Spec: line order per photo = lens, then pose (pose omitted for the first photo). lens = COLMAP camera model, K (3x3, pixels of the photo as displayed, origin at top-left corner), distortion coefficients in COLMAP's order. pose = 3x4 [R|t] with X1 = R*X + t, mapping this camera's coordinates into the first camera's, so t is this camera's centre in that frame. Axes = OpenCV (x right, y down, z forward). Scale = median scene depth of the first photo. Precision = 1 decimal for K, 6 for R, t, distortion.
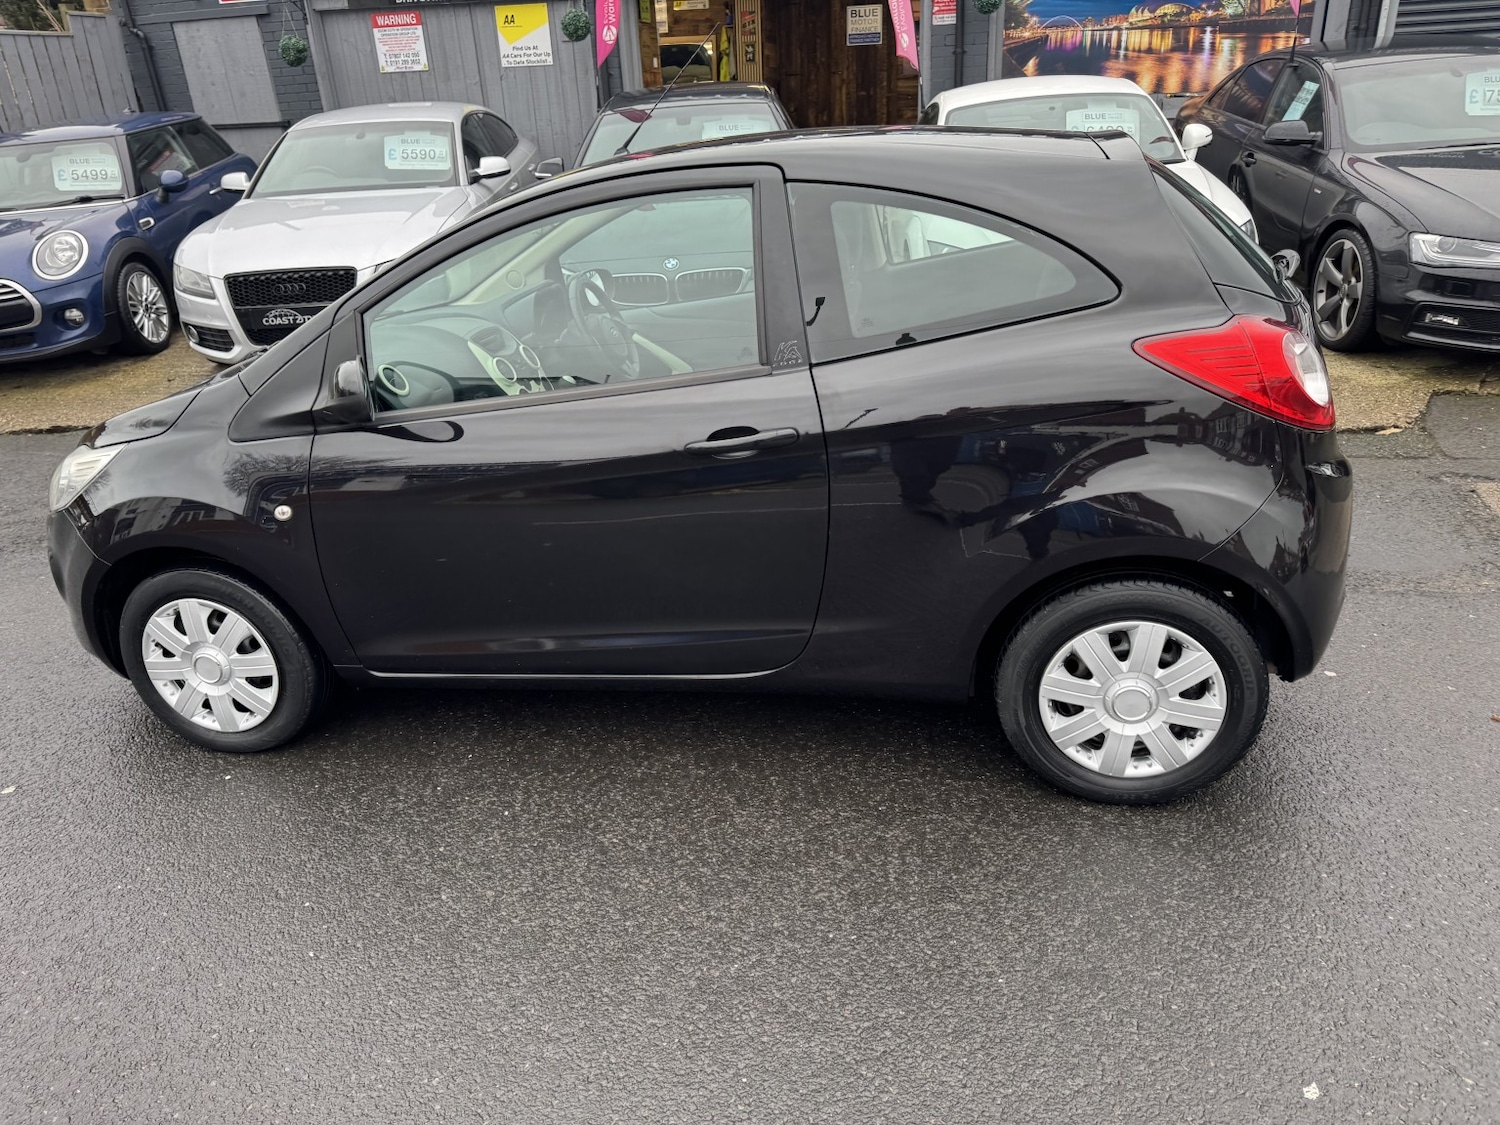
lens RADIAL K [[1065.9, 0, 743.7], [0, 1065.9, 566.8], [0, 0, 1]] dist [0.023507, -0.023067]
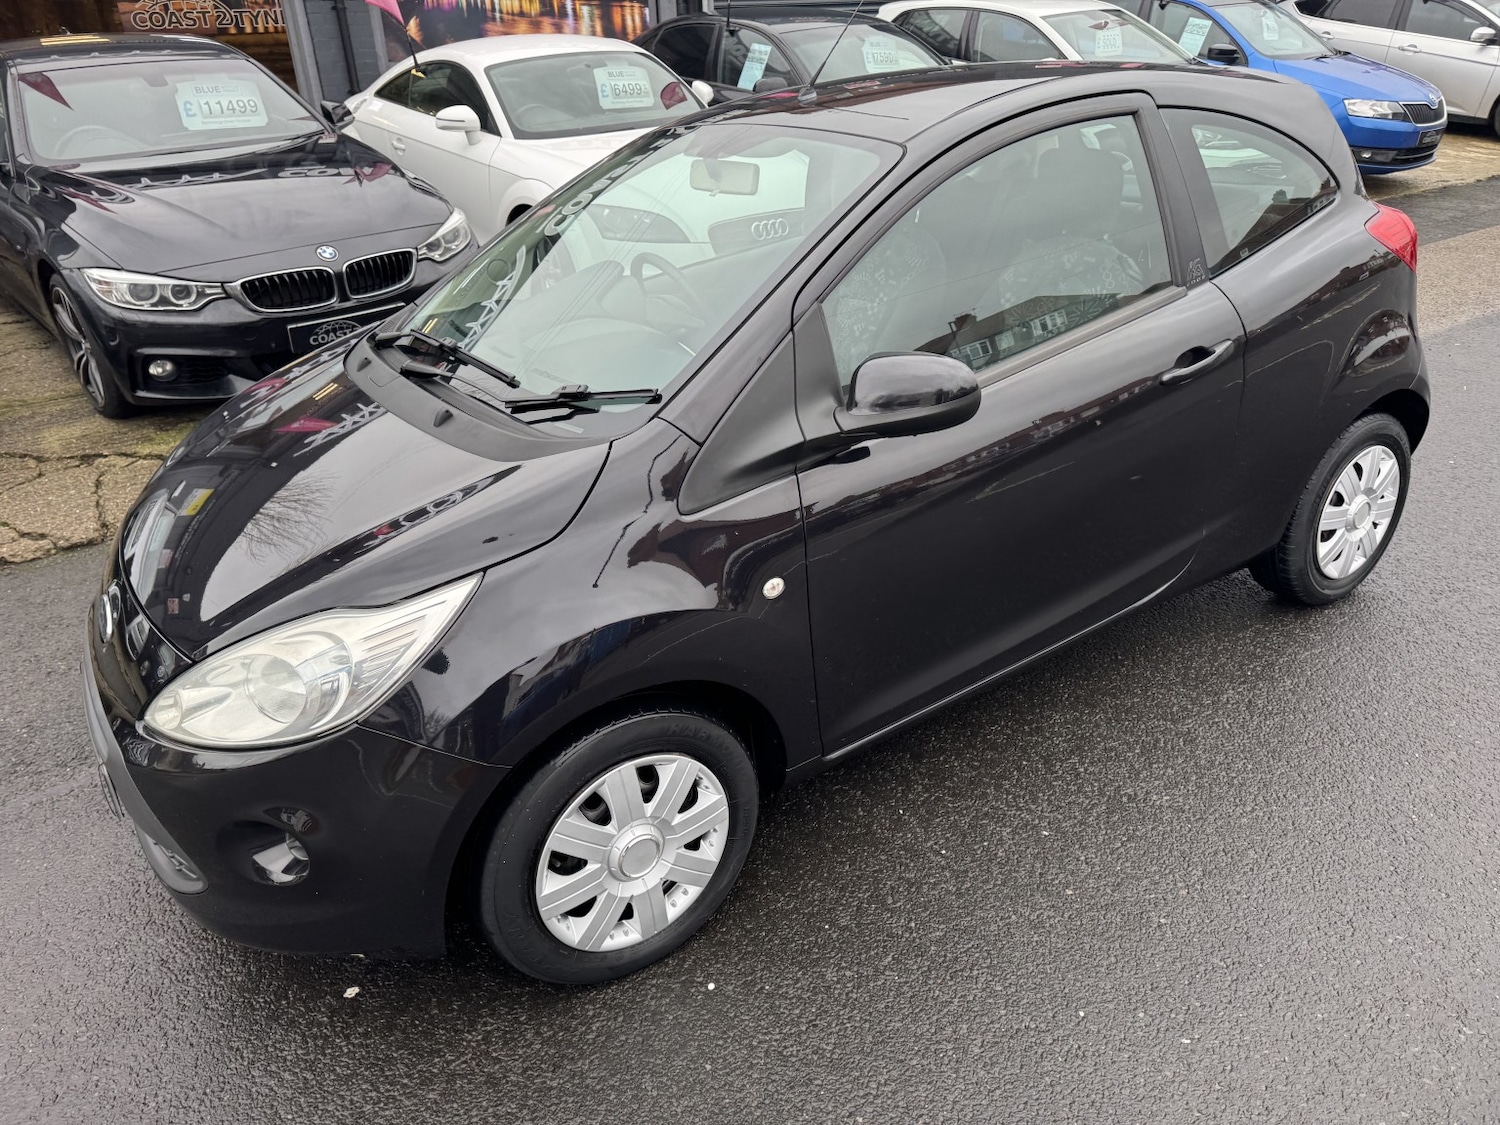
lens RADIAL K [[1065.9, 0, 748.3], [0, 1065.9, 551.6], [0, 0, 1]] dist [0.023507, -0.023067]
pose [[0.719682, -0.284437, 0.633367, -0.828432], [0.279261, 0.953777, 0.111010, -0.147346], [-0.635666, 0.096982, 0.765848, 0.418203]]
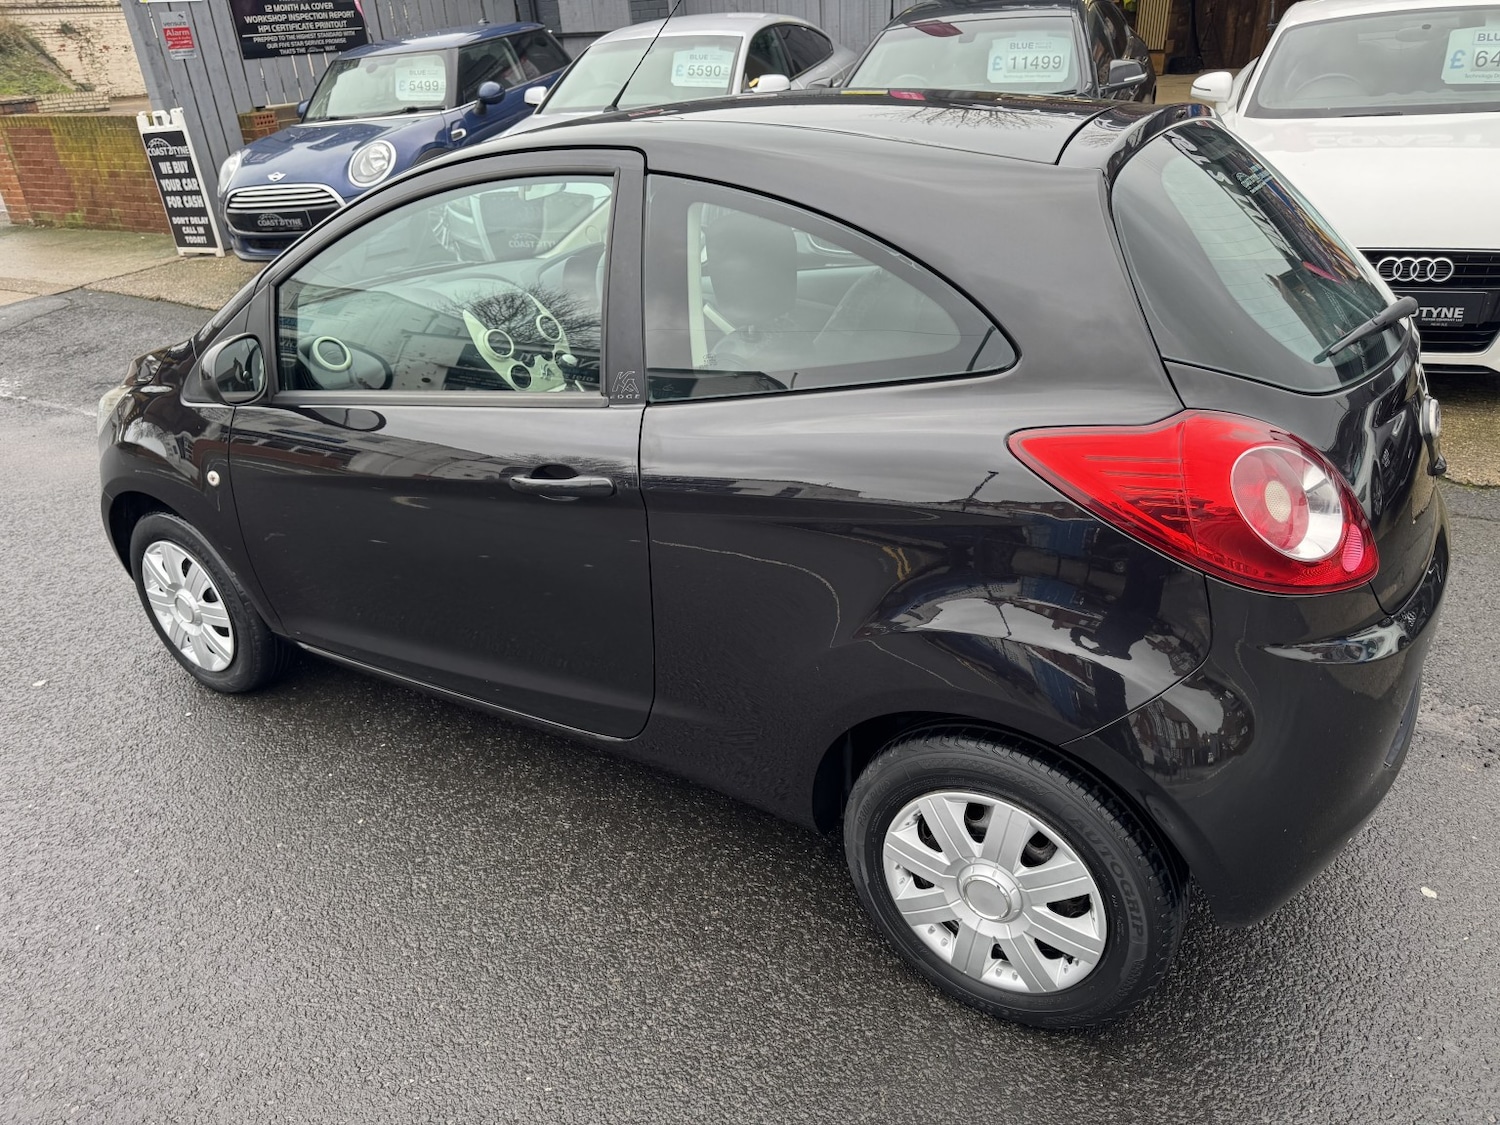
lens RADIAL K [[1065.9, 0, 754.3], [0, 1065.9, 567.7], [0, 0, 1]] dist [0.023507, -0.023067]
pose [[0.930211, 0.167832, -0.326405, 0.353523], [-0.140359, 0.984394, 0.106154, -0.134696], [0.339127, -0.052932, 0.939250, 0.208480]]
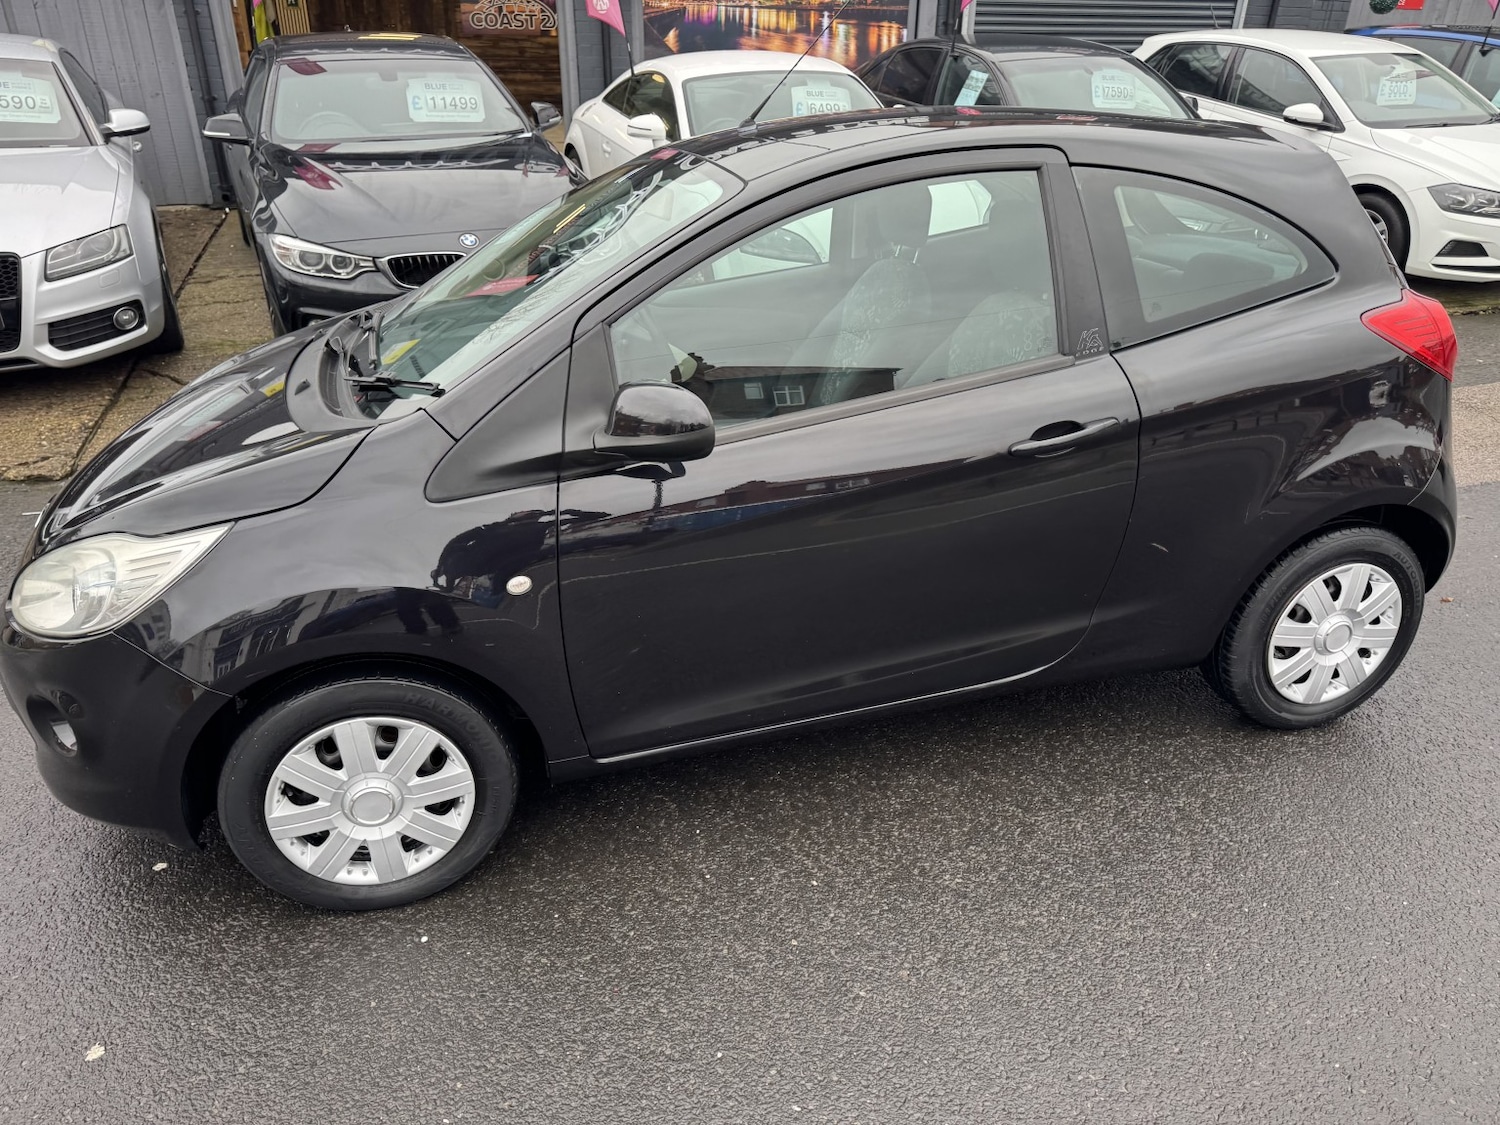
lens RADIAL K [[1065.9, 0, 747.3], [0, 1065.9, 568.8], [0, 0, 1]] dist [0.023507, -0.023067]
pose [[0.891590, -0.145788, 0.428735, -0.565182], [0.132920, 0.989310, 0.059988, -0.079650], [-0.432898, 0.003502, 0.901436, 0.211625]]
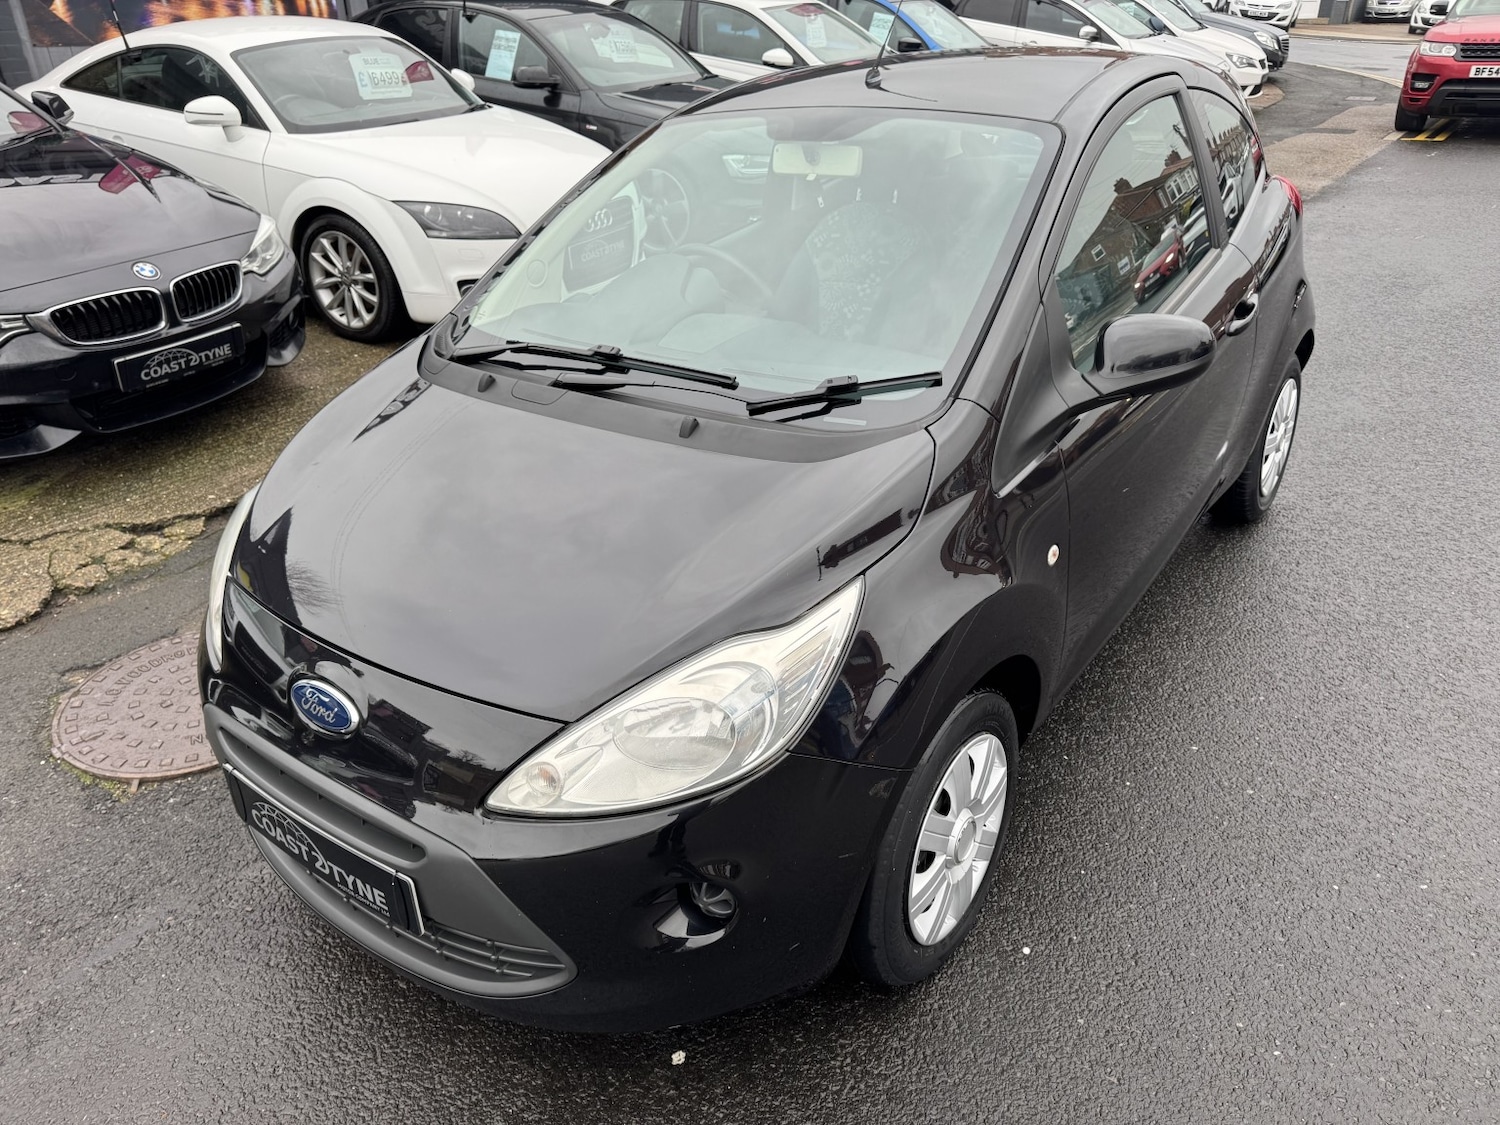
lens RADIAL K [[1065.9, 0, 756.3], [0, 1065.9, 561.1], [0, 0, 1]] dist [0.023507, -0.023067]
pose [[0.437065, -0.377160, 0.816532, -1.050896], [0.358624, 0.905623, 0.226351, -0.269312], [-0.824841, 0.193898, 0.531075, 0.716385]]
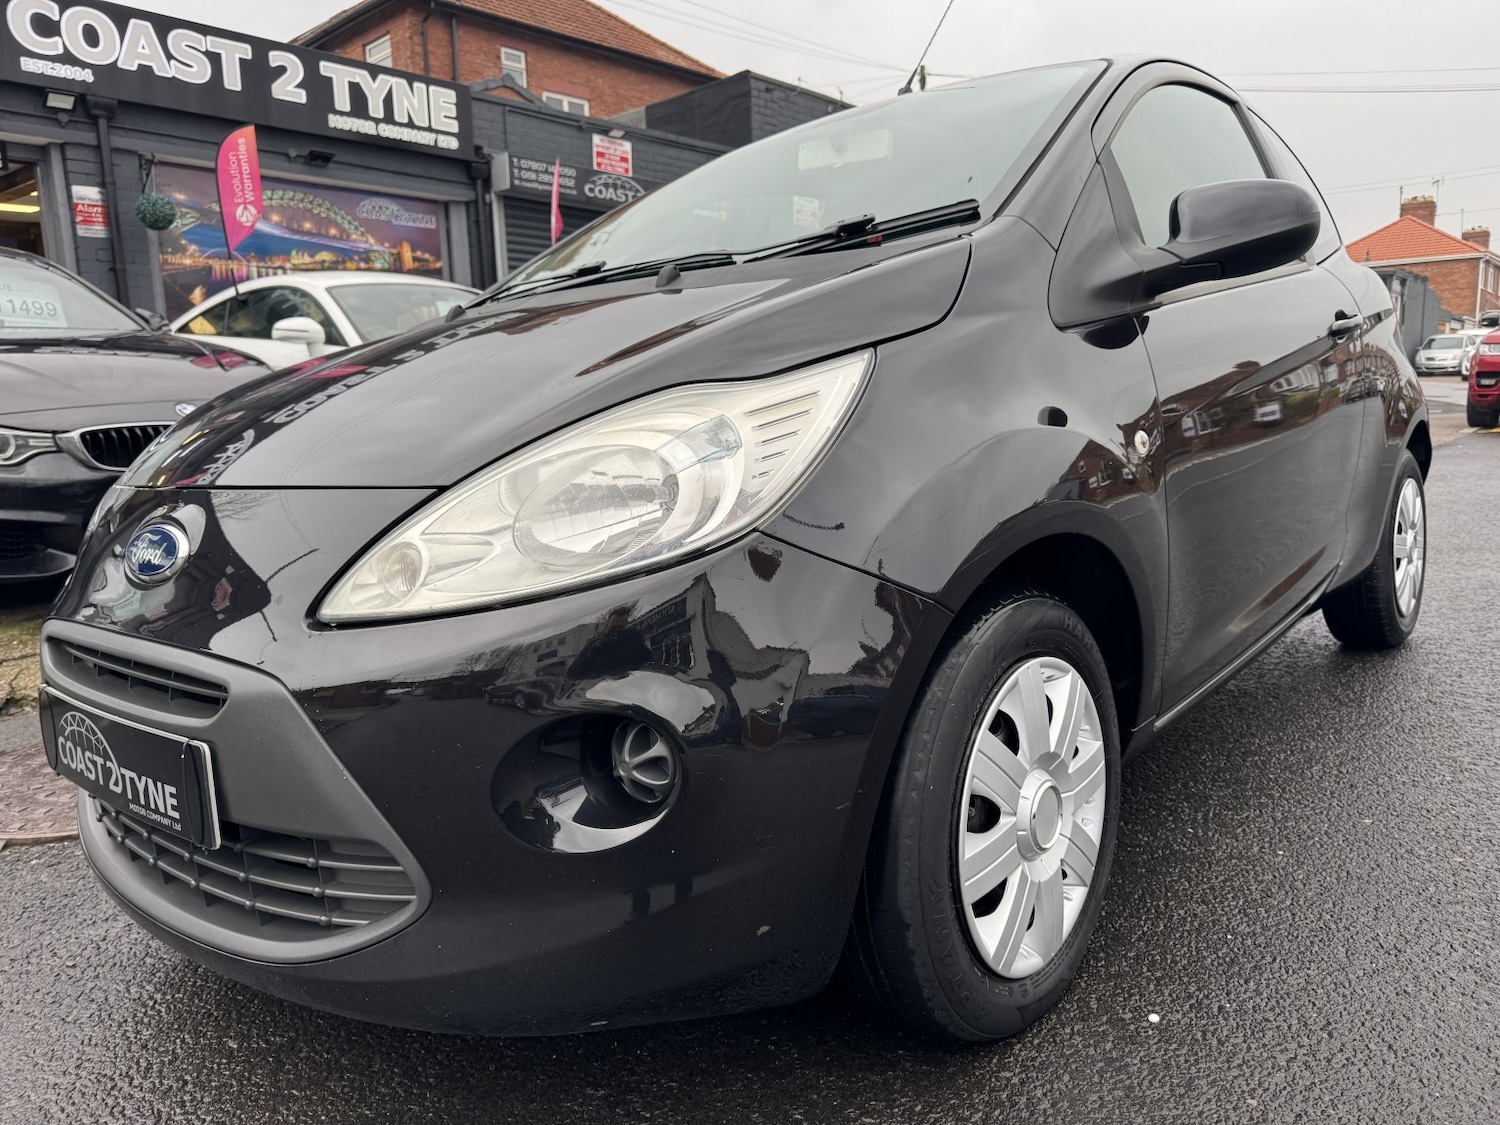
lens RADIAL K [[1065.9, 0, 756.7], [0, 1065.9, 561.0], [0, 0, 1]] dist [0.023507, -0.023067]
pose [[0.504725, -0.102281, 0.857199, -0.955980], [0.355836, 0.929329, -0.098631, -0.006959], [-0.786532, 0.354804, 0.505451, 0.826952]]
